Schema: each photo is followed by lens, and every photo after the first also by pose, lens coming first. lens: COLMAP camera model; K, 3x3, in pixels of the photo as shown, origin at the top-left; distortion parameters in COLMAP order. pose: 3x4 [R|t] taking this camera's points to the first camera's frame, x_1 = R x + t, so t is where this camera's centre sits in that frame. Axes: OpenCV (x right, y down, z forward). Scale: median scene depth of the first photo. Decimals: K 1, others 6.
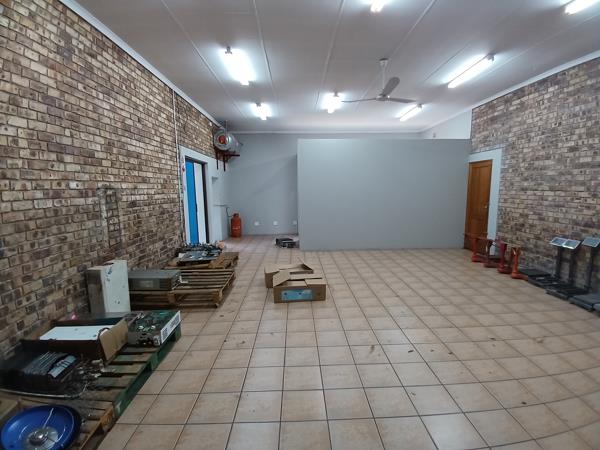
lens RADIAL K [[303.0, 0, 309.5], [0, 303.0, 232.3], [0, 0, 1]] dist [0.003746, -0.046696]
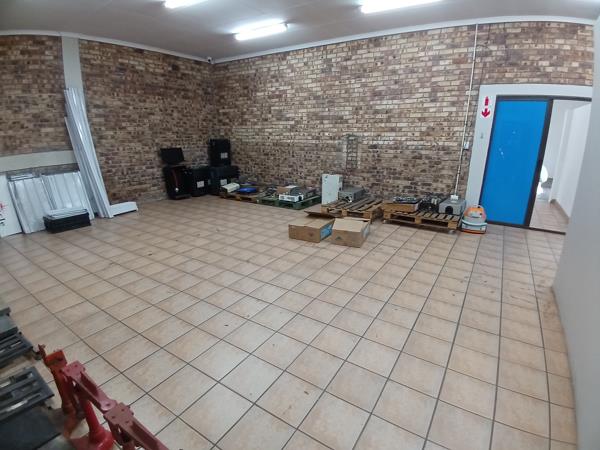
lens RADIAL K [[303.0, 0, 309.5], [0, 303.0, 232.3], [0, 0, 1]] dist [0.003746, -0.046696]
pose [[-0.576373, 0.275630, -0.769300, 0.836509], [-0.102158, 0.909712, 0.402476, -0.264015], [0.810776, 0.310567, -0.496176, 1.527115]]
